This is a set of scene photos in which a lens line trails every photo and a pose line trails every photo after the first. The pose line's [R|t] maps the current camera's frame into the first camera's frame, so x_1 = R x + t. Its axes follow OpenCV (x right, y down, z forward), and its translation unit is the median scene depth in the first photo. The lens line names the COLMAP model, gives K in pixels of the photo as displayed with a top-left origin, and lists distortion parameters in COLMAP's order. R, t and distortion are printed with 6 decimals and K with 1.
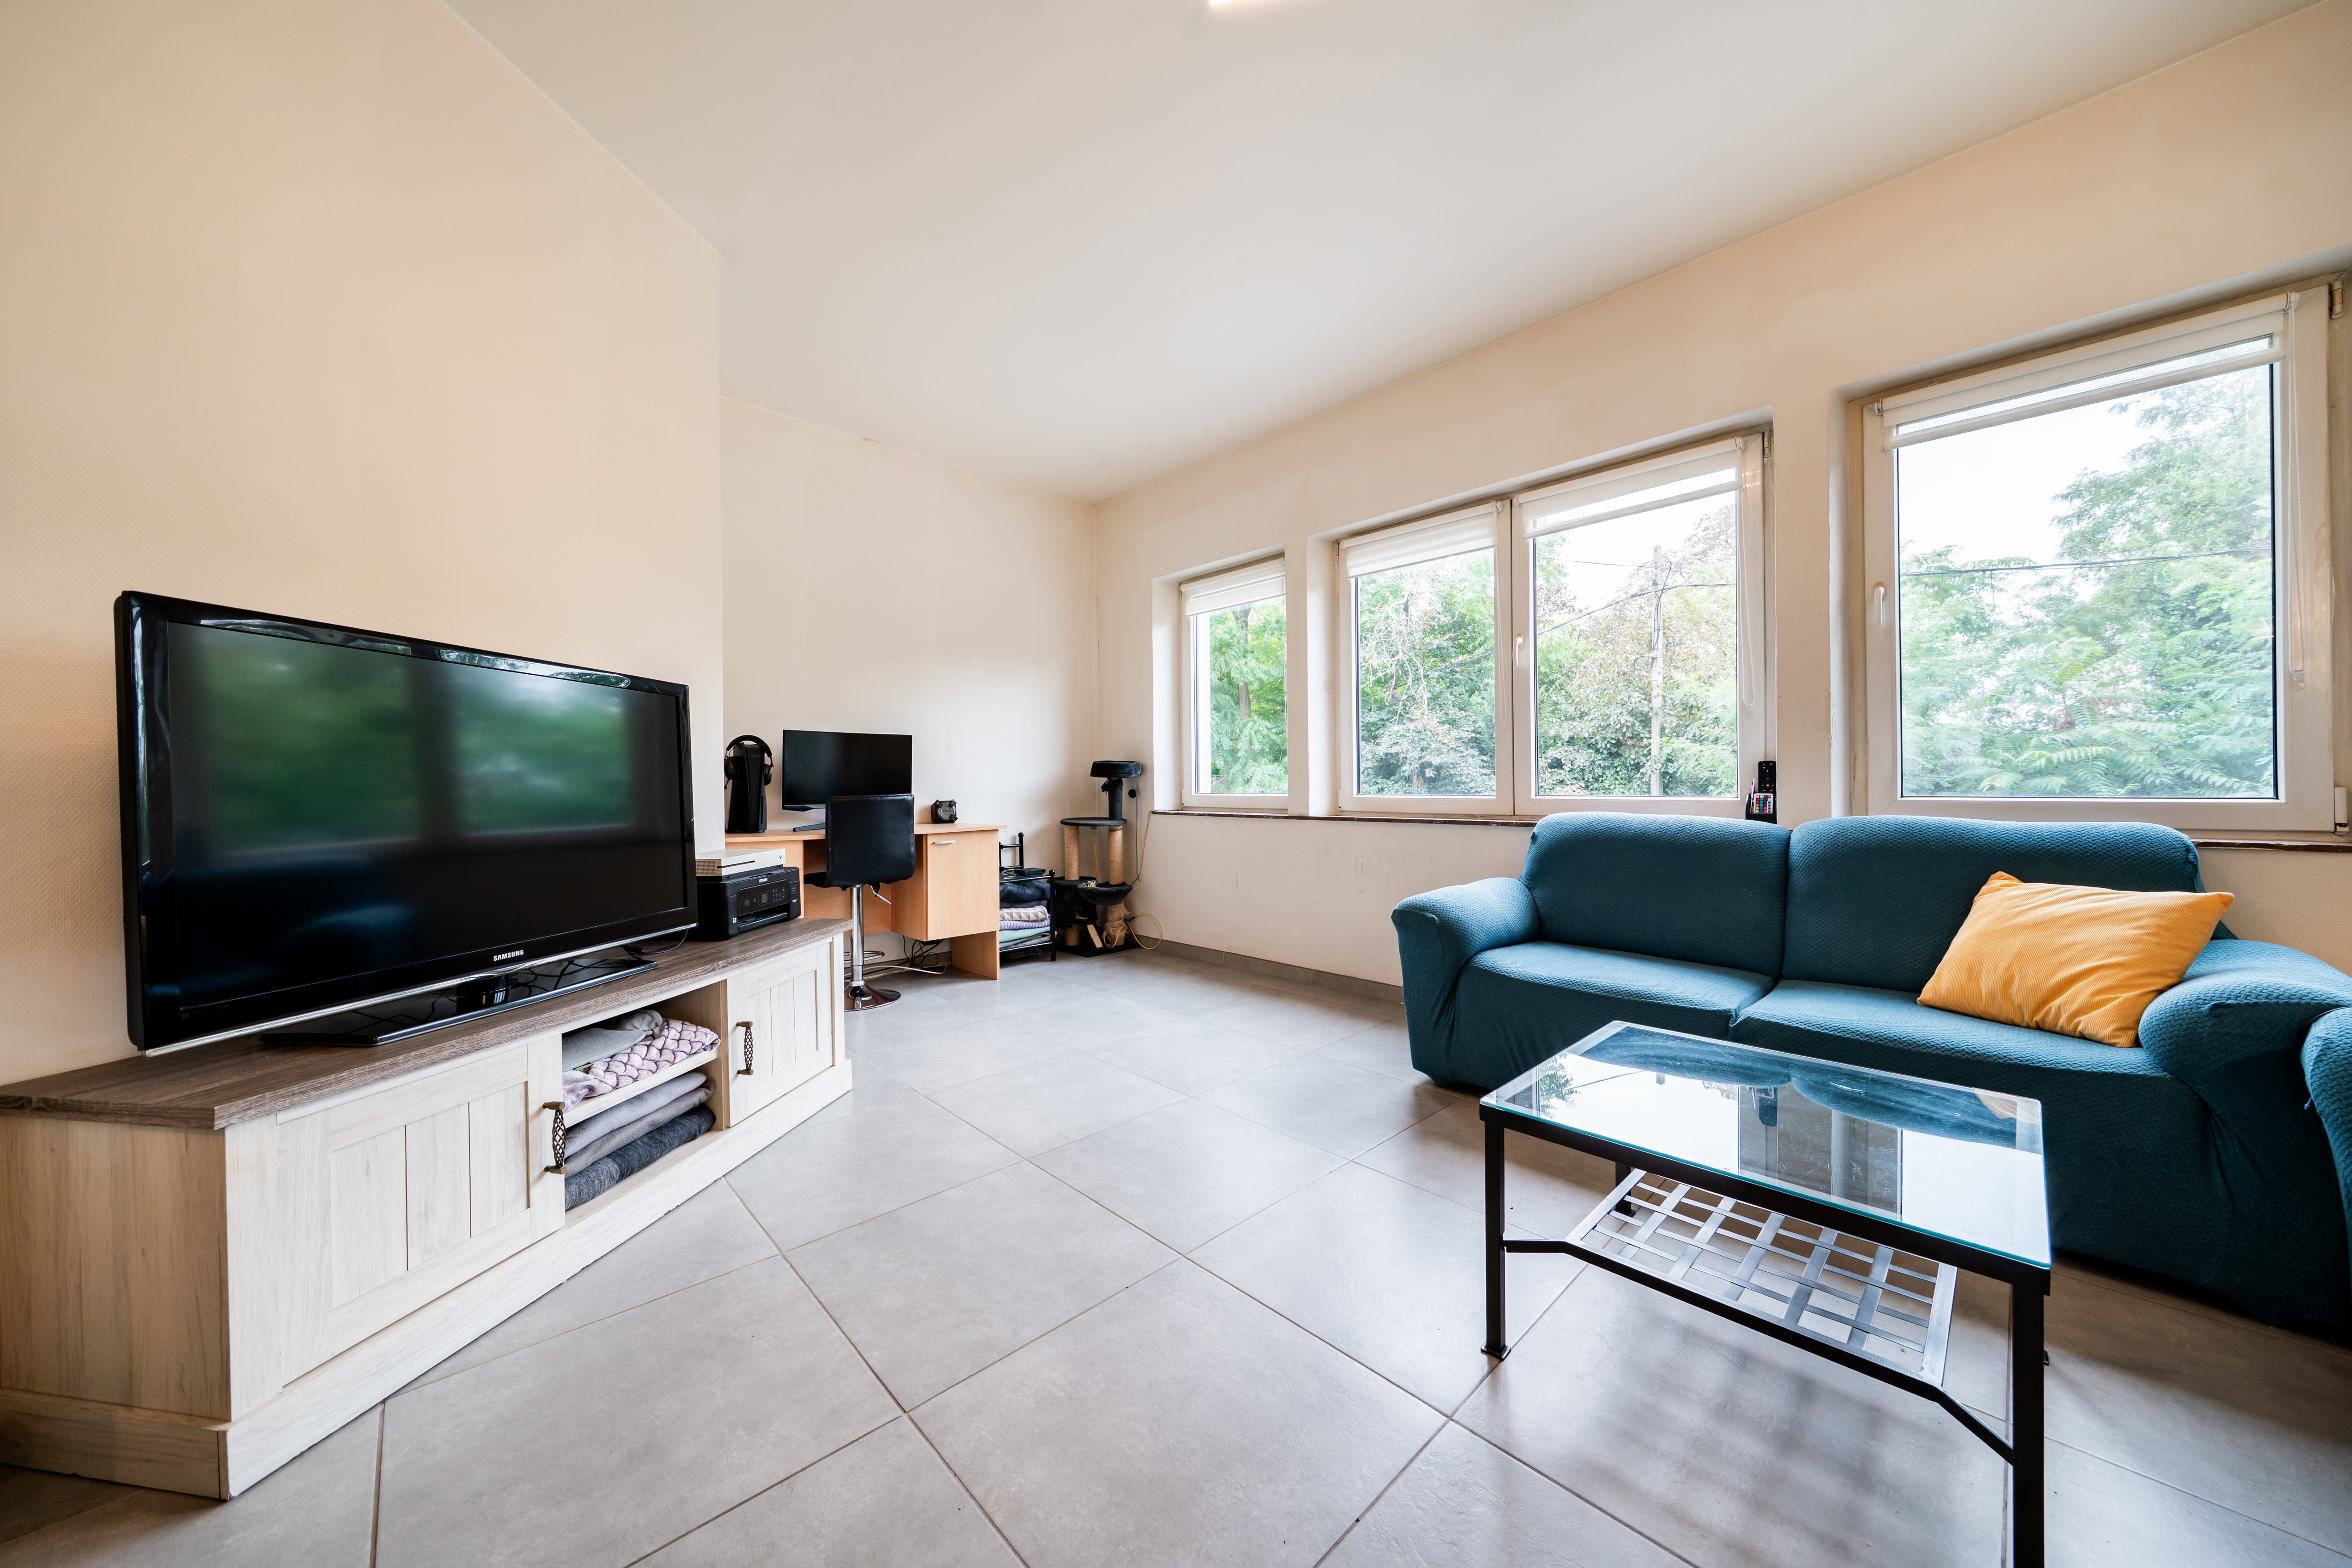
lens RADIAL K [[802.9, 0, 1187.6], [0, 802.9, 784.1], [0, 0, 1]] dist [-0.000146, -0.000051]
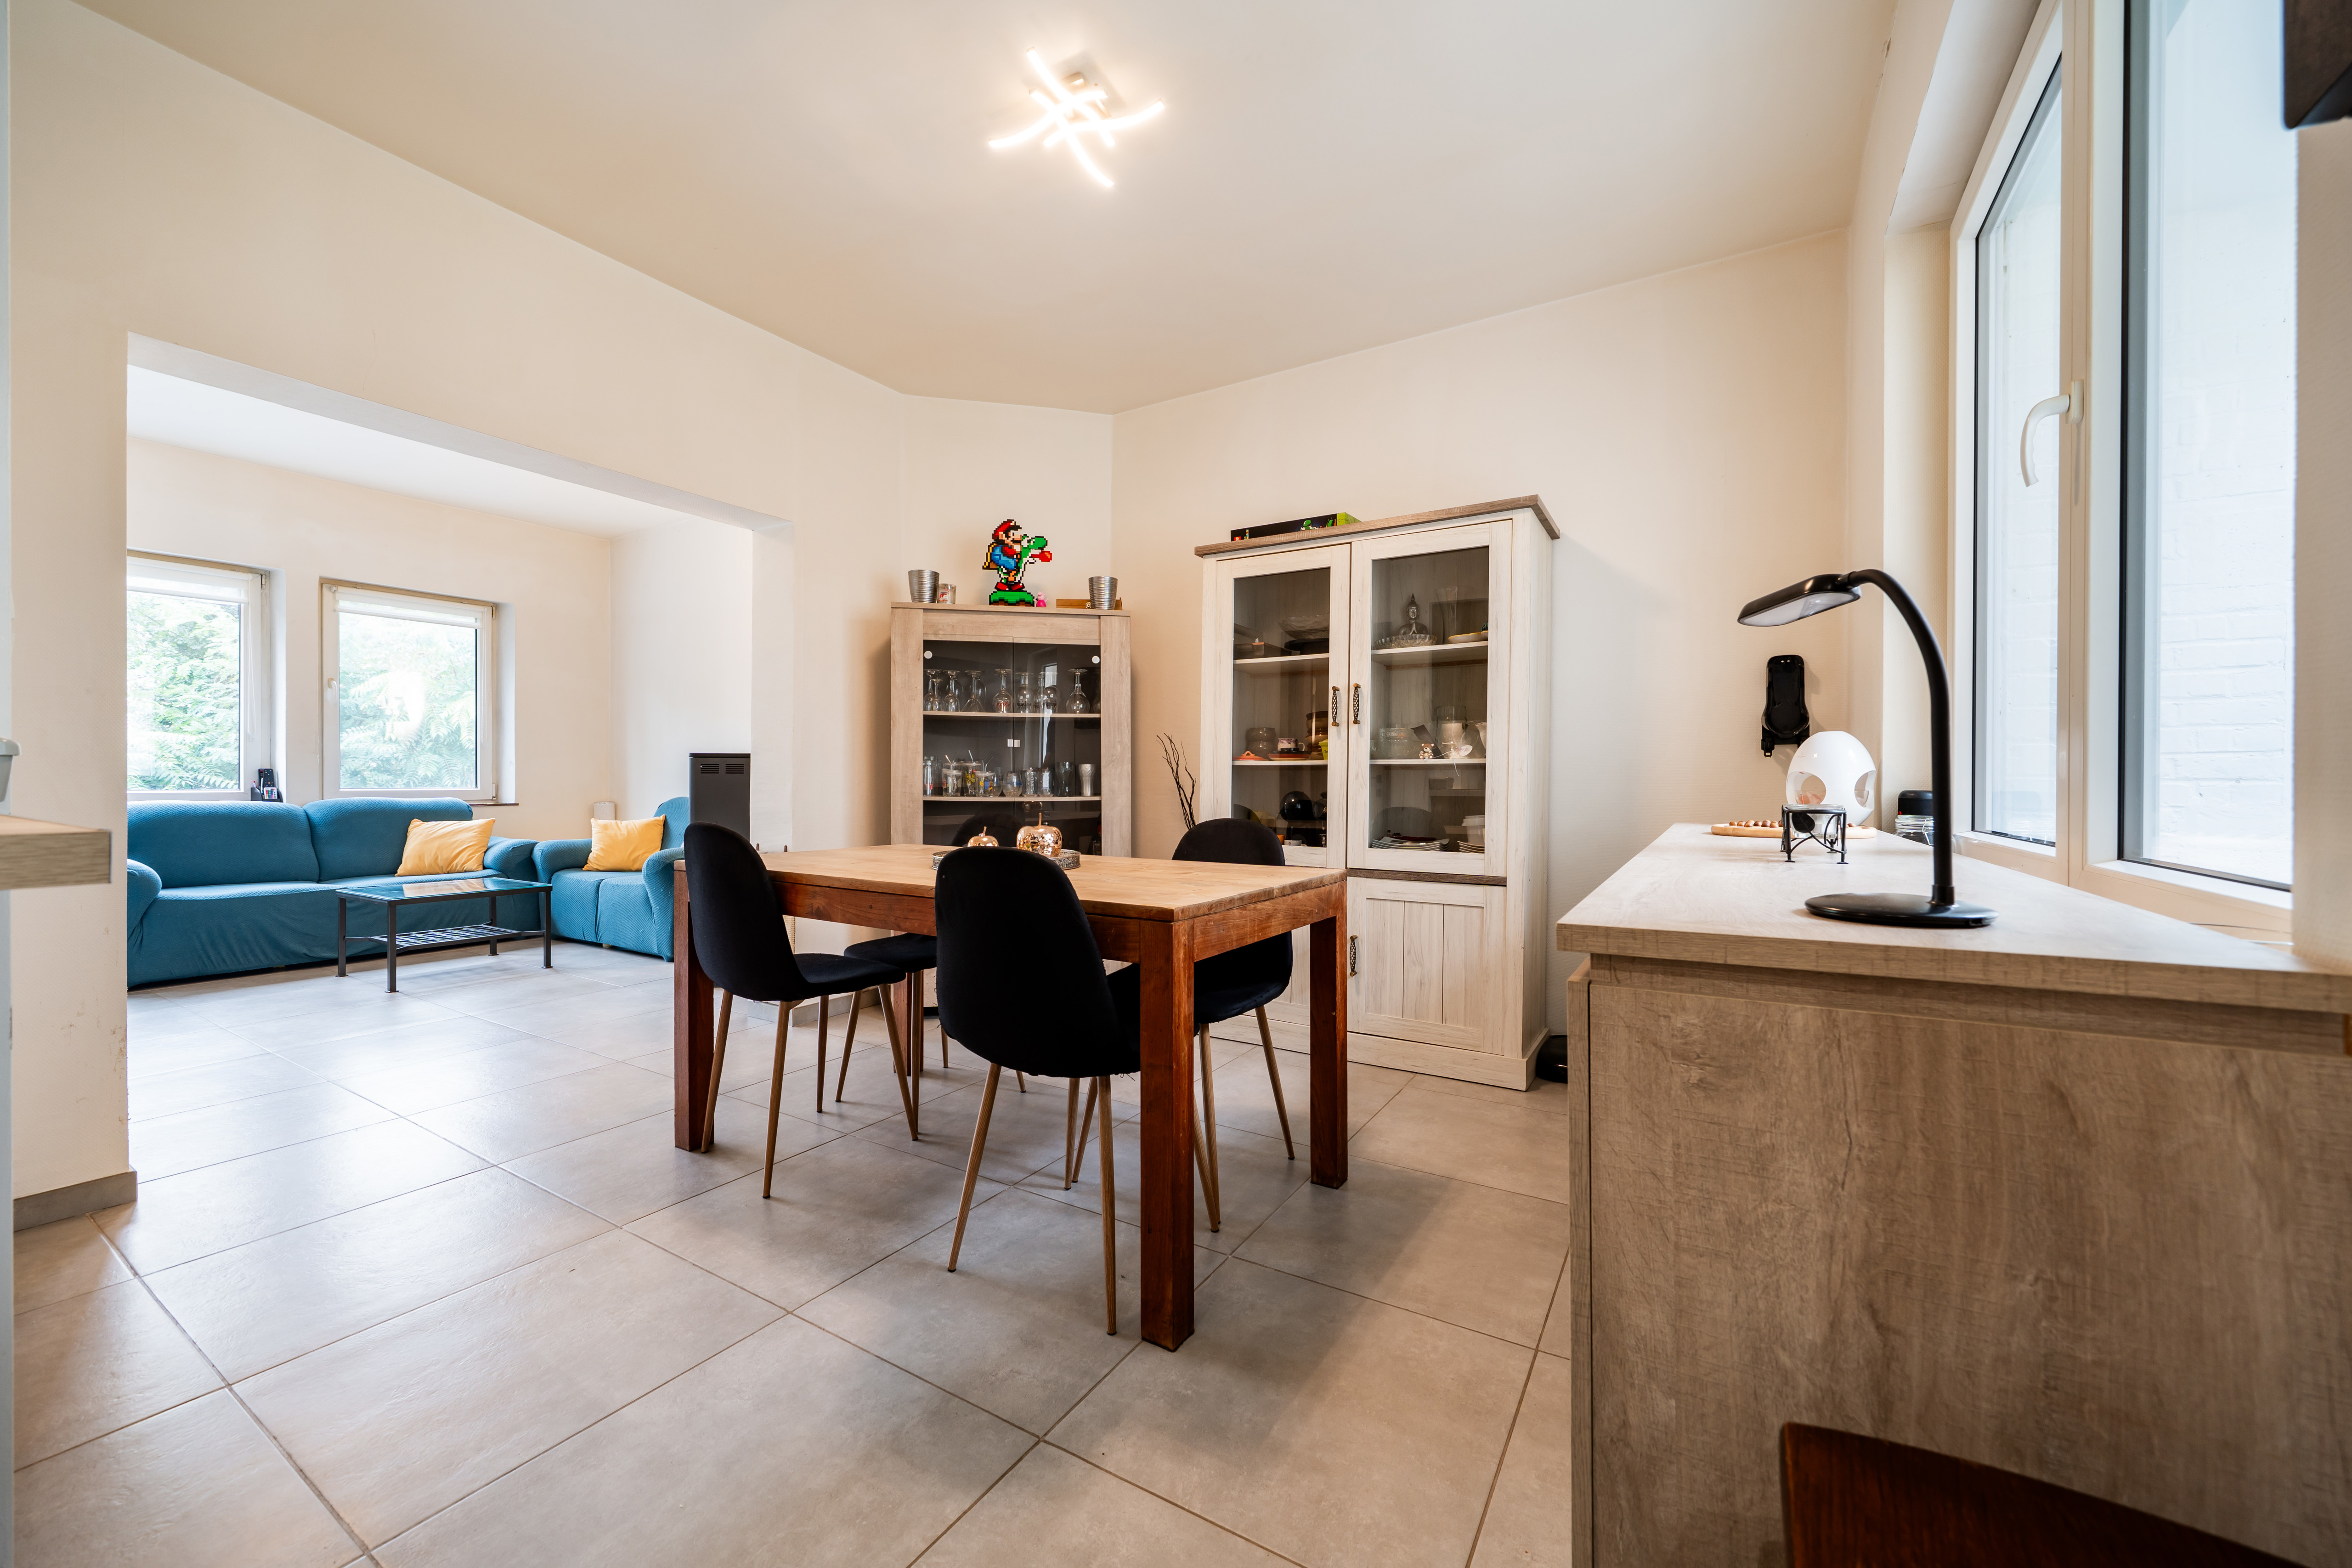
lens RADIAL K [[888.4, 0, 1195.5], [0, 888.4, 782.9], [0, 0, 1]] dist [-0.000155, -0.000026]
pose [[-0.267860, 0.004310, 0.963448, -1.768777], [0.001847, 0.999990, -0.003960, 0.015611], [-0.963456, 0.000719, -0.267866, -0.434854]]
